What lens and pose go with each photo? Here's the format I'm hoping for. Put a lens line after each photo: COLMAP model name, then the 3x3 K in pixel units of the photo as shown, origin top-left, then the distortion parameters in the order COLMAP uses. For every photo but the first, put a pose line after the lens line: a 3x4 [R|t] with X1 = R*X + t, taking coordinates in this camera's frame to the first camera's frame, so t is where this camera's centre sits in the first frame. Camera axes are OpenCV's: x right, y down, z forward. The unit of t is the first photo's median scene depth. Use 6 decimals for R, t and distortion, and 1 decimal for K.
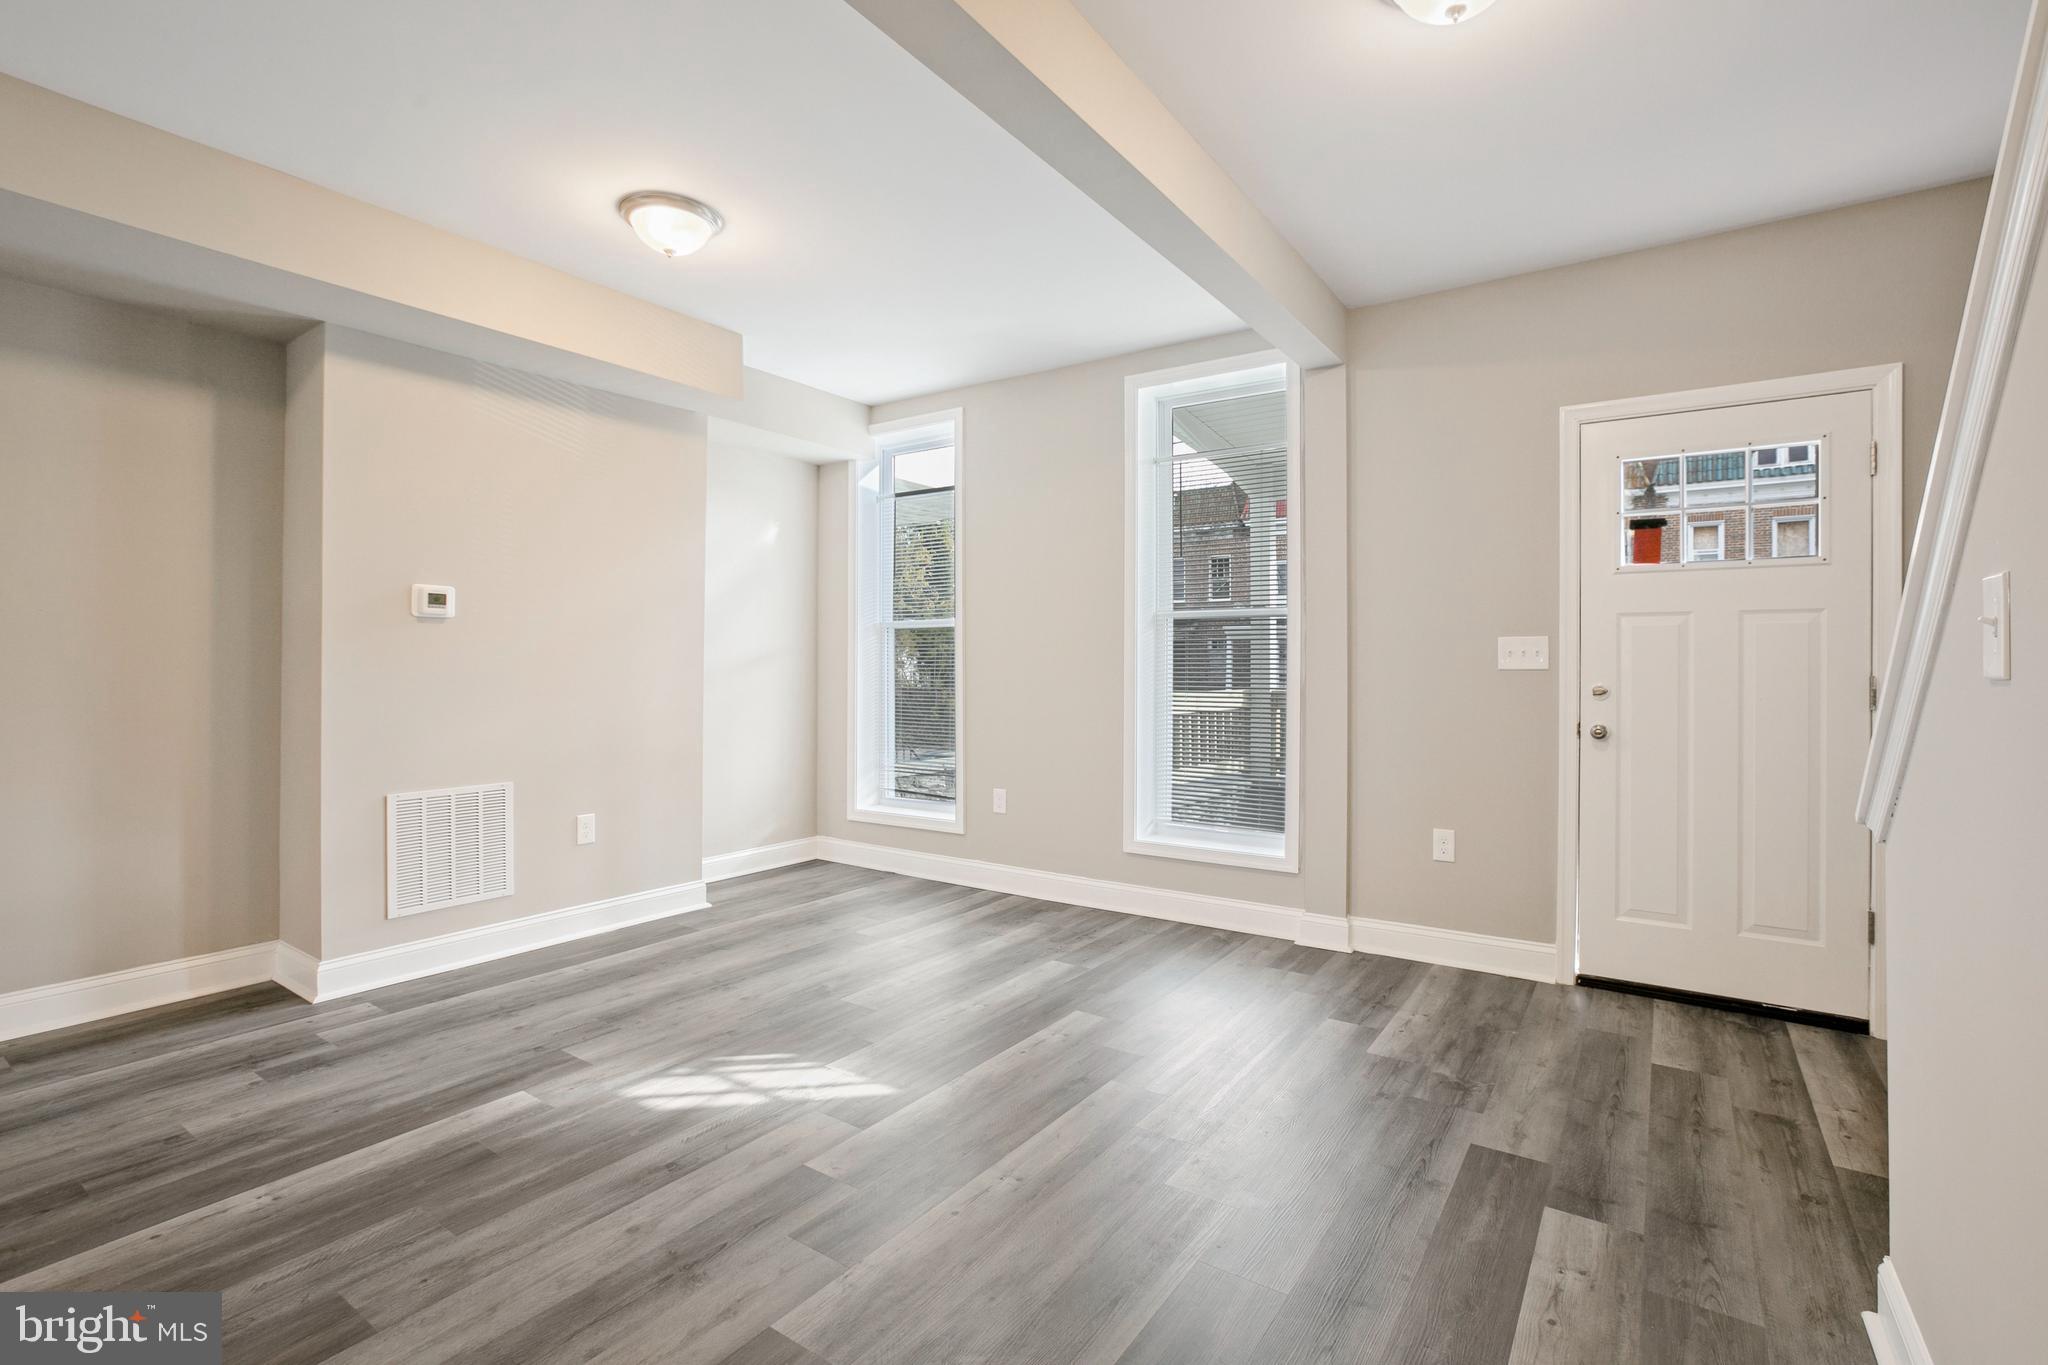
lens RADIAL K [[937.1, 0, 1045.1], [0, 937.1, 666.3], [0, 0, 1]] dist [-0.035200, 0.011788]
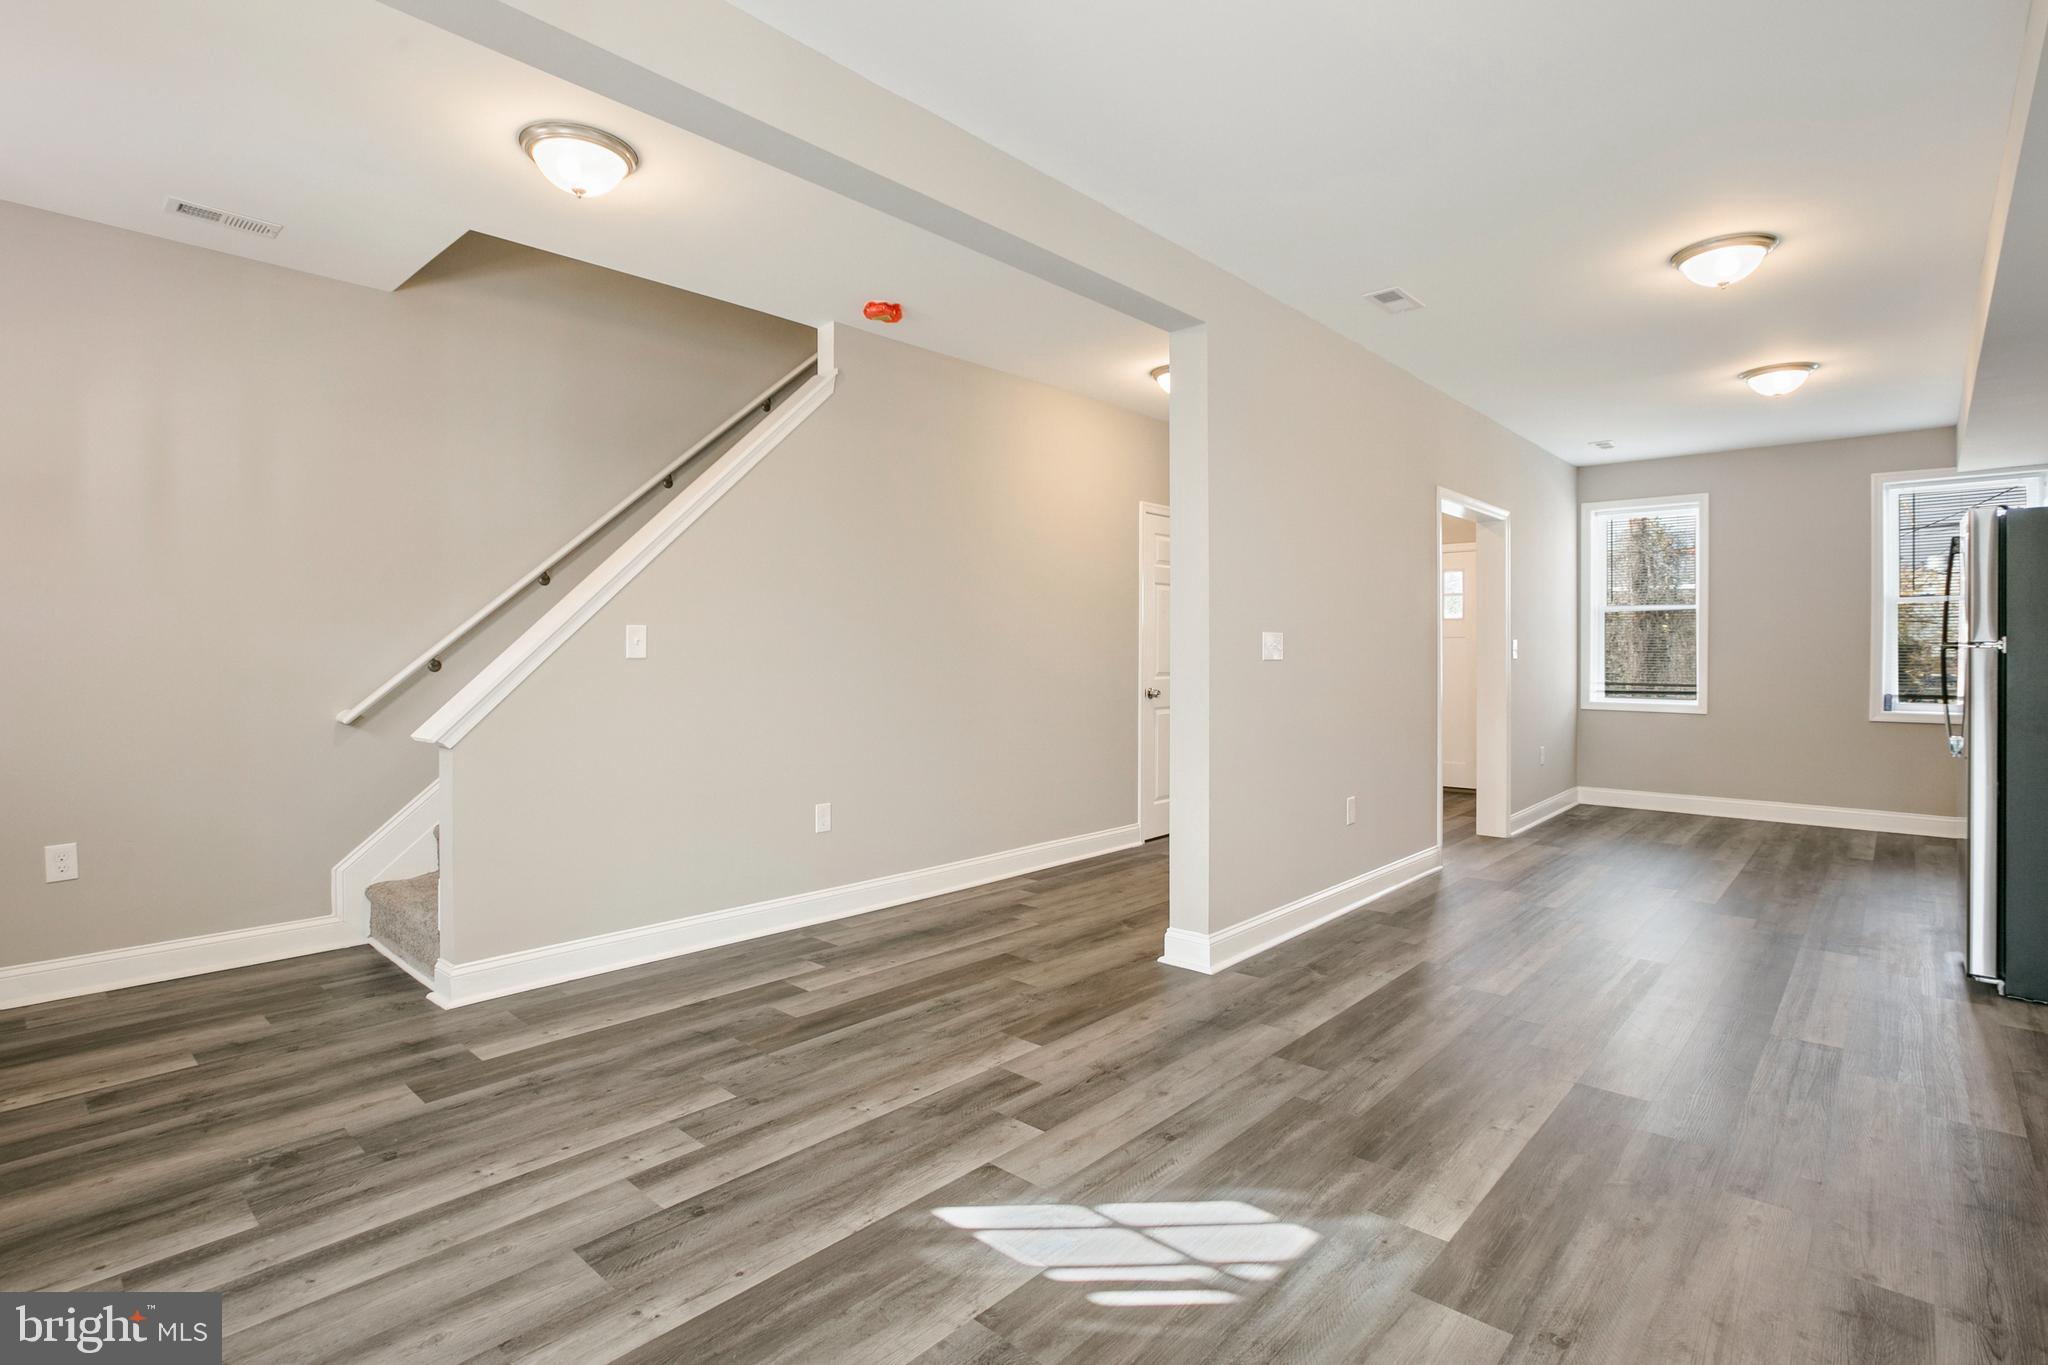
lens RADIAL K [[988.4, 0, 1018.9], [0, 988.4, 648.4], [0, 0, 1]] dist [-0.025440, 0.001509]
pose [[-0.987616, -0.006350, 0.156763, -0.288422], [-0.007216, 0.999962, -0.004960, -0.003885], [-0.156725, -0.006030, -0.987624, 1.506094]]
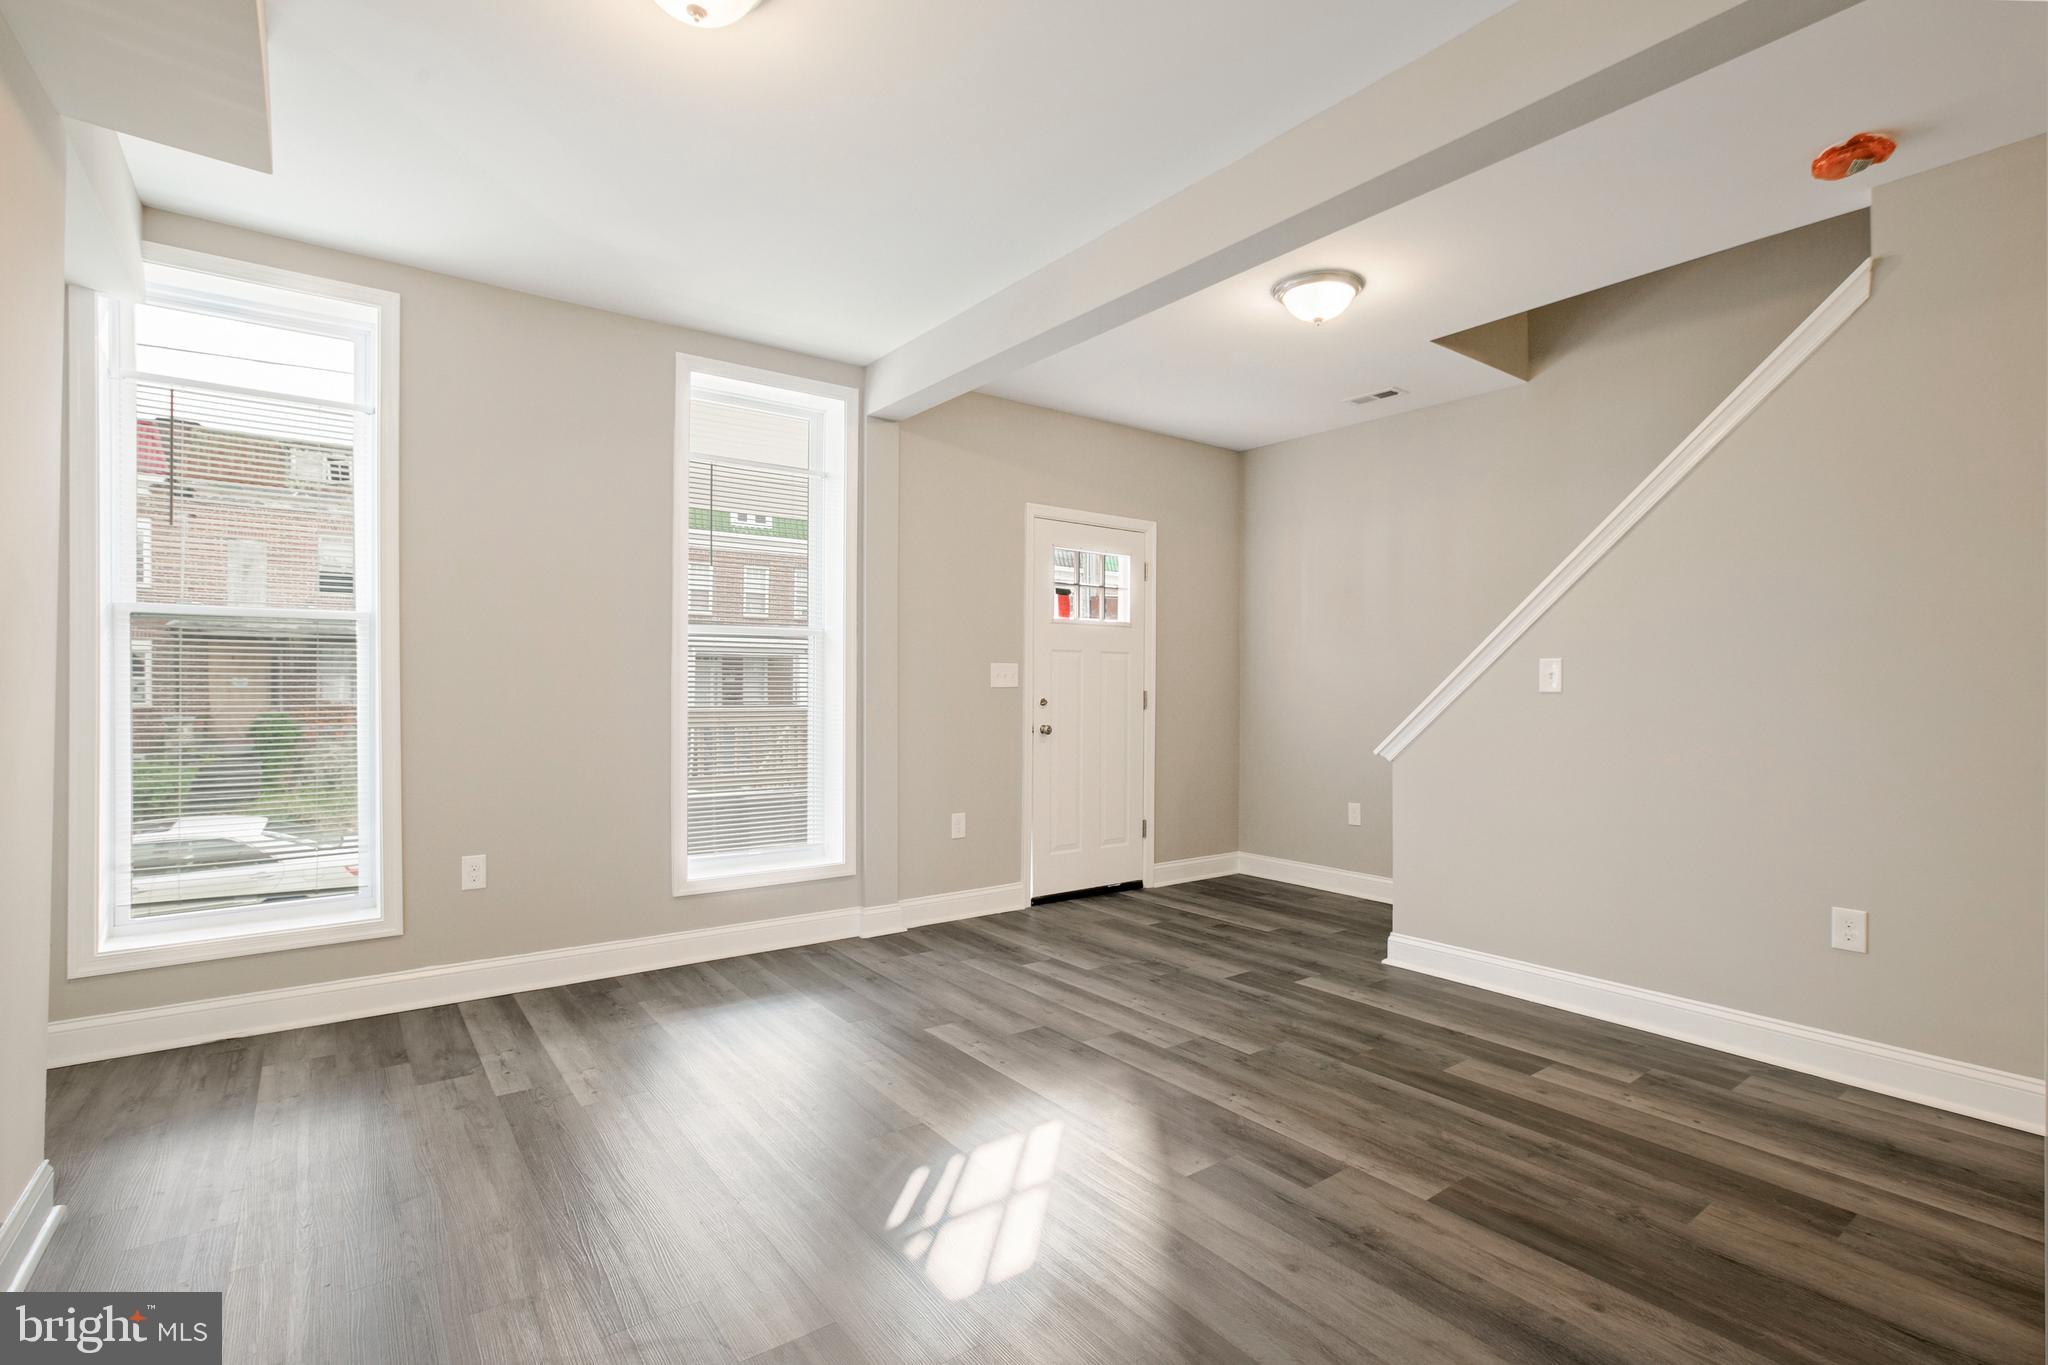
lens RADIAL K [[947.1, 0, 1024.0], [0, 947.1, 682.5], [0, 0, 1]] dist [-0.019246, 0.001092]
pose [[0.330558, 0.001775, 0.943784, -0.927126], [-0.003560, 0.999993, -0.000634, -0.003125], [-0.943779, -0.003151, 0.330562, 0.590733]]
